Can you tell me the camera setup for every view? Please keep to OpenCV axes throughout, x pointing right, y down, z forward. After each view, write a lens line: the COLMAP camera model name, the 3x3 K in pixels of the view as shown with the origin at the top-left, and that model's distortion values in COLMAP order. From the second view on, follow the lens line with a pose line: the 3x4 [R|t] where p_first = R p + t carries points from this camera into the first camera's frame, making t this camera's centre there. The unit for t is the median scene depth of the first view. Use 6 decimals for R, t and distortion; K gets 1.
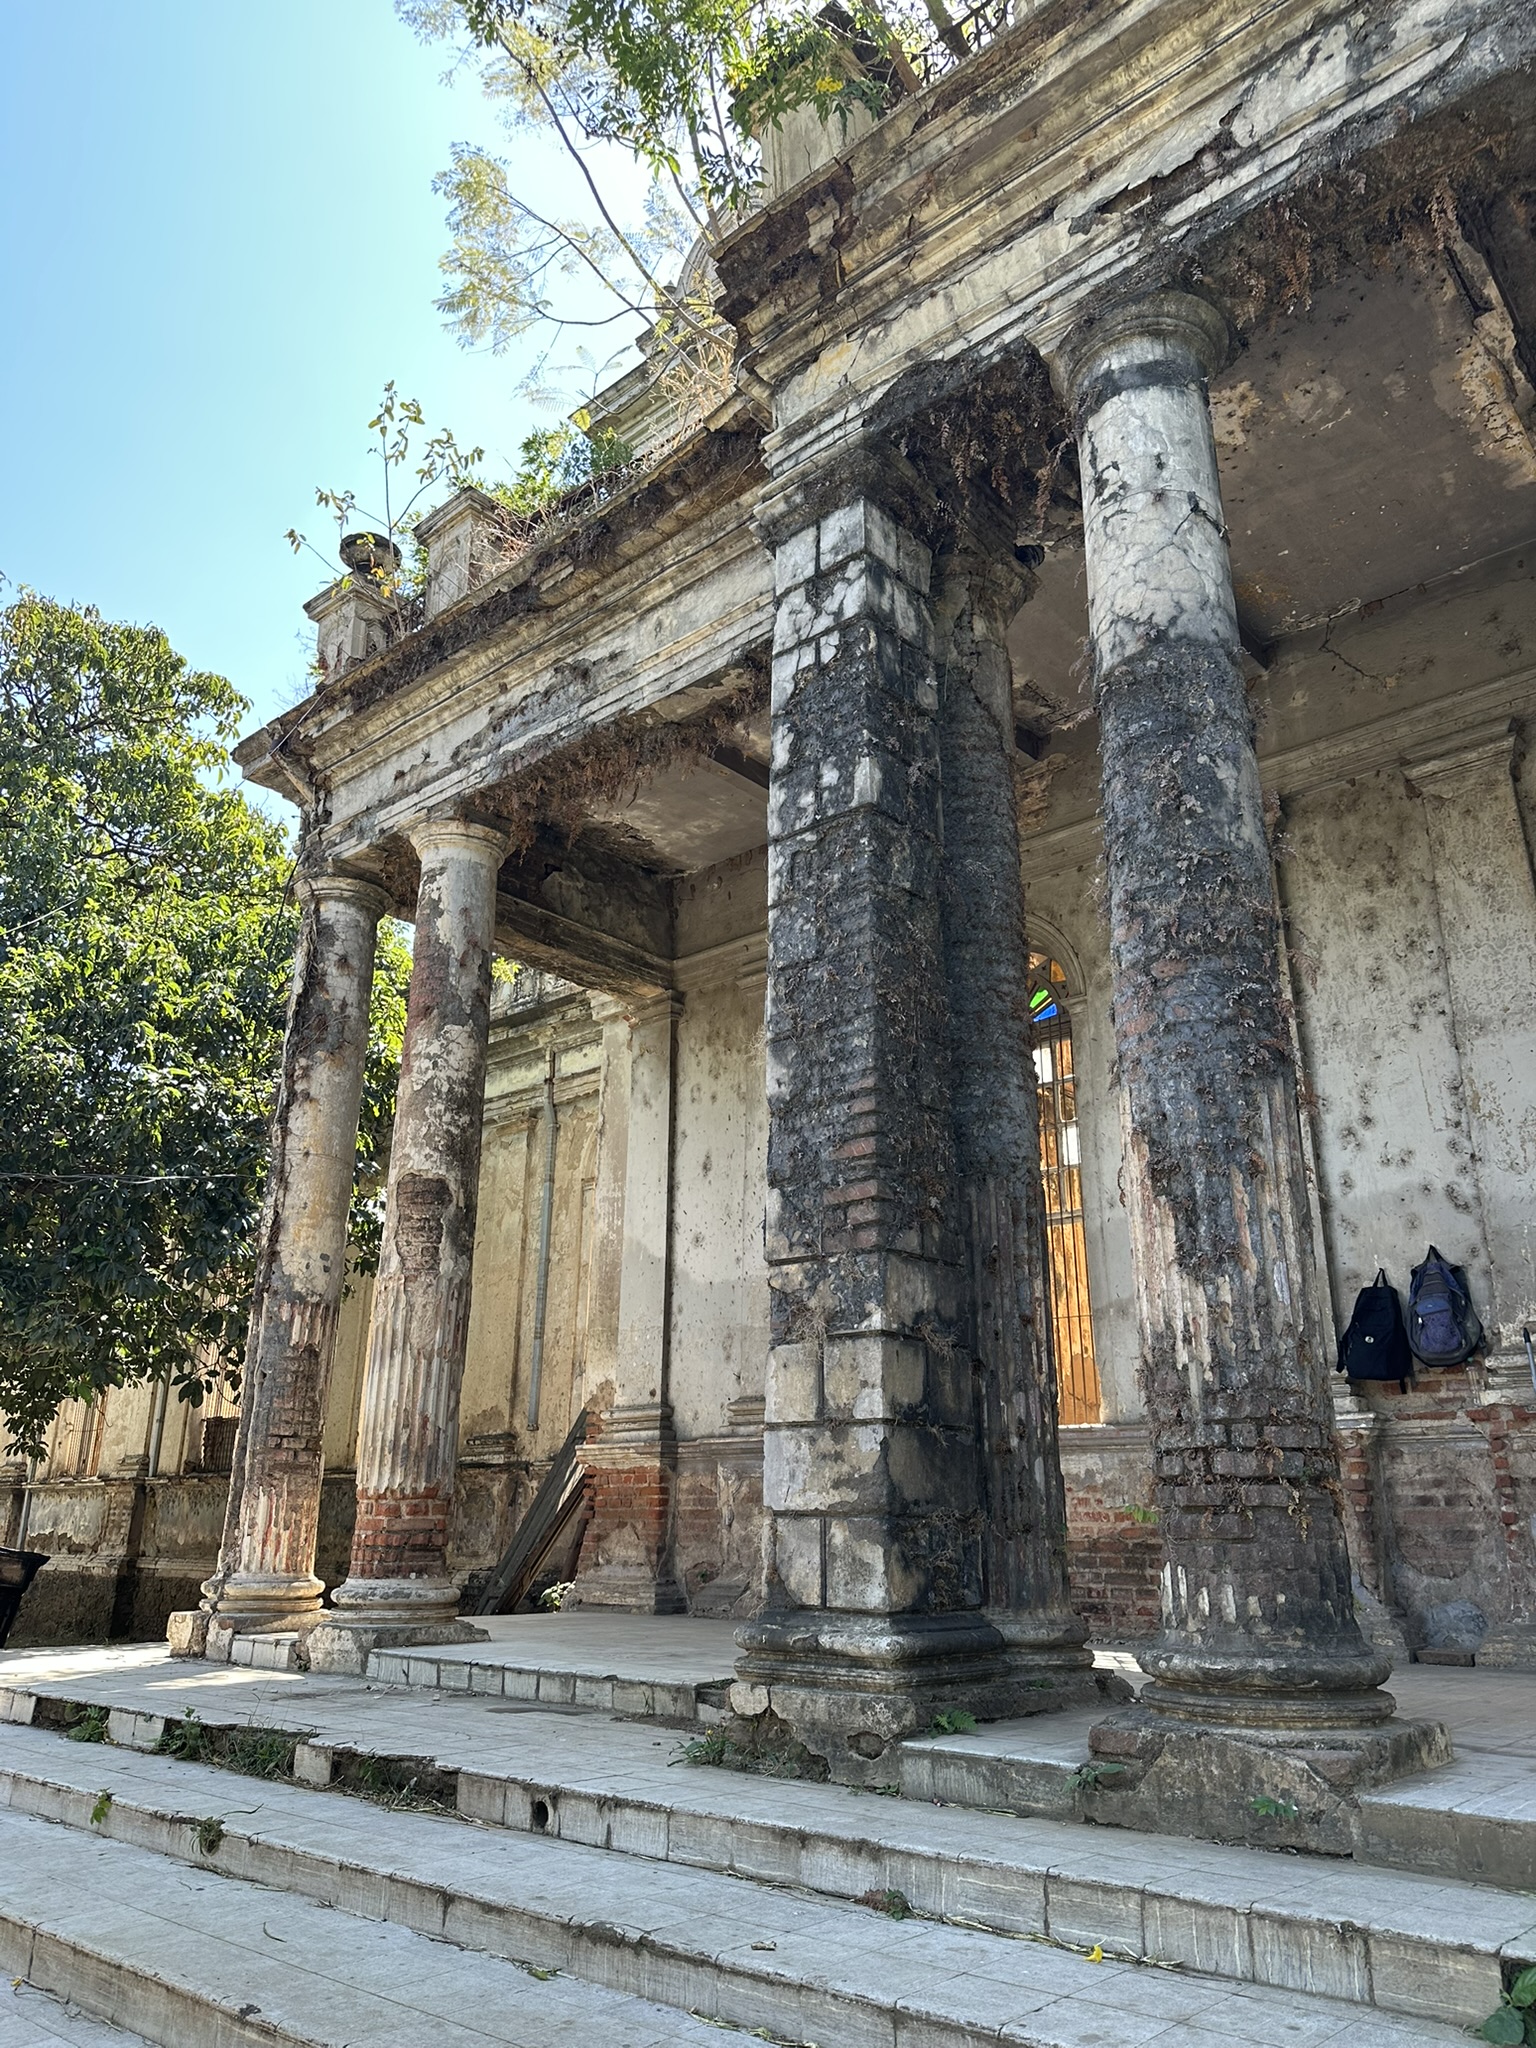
lens RADIAL K [[1445.9, 0, 762.8], [0, 1445.9, 1024.1], [0, 0, 1]] dist [0.042019, -0.016635]
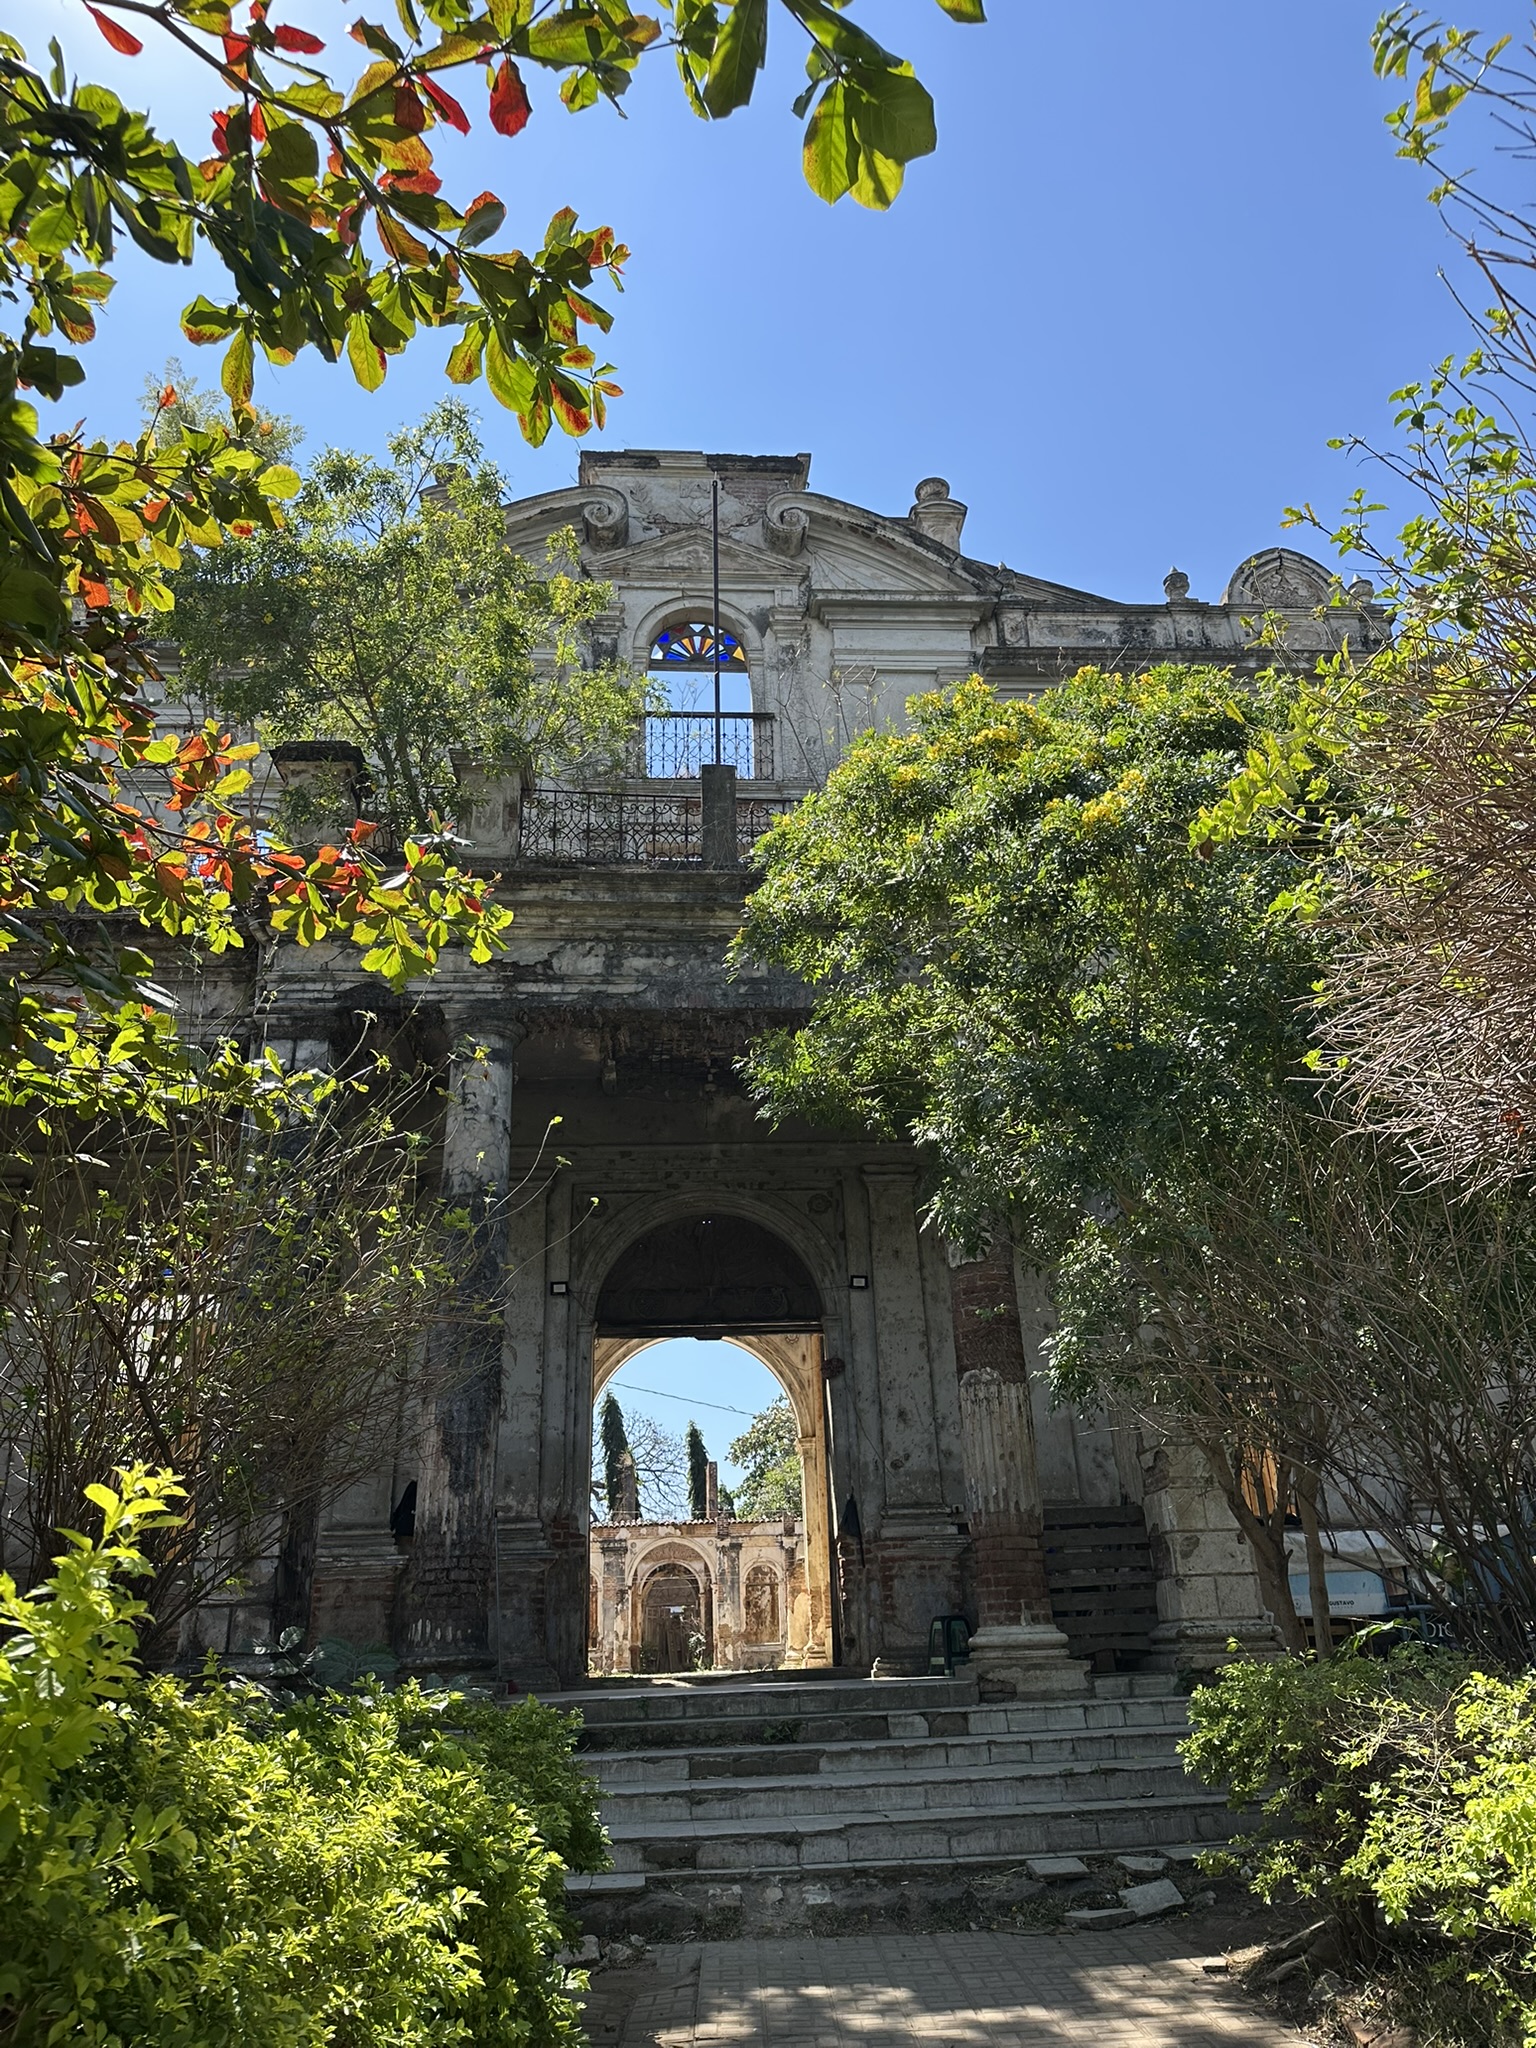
lens RADIAL K [[1445.9, 0, 776.3], [0, 1445.9, 1034.1], [0, 0, 1]] dist [0.042019, -0.016635]
pose [[0.706673, 0.256855, 0.659272, -0.898305], [-0.197463, 0.966353, -0.164834, -0.213916], [-0.679428, -0.013698, 0.733615, -0.884278]]
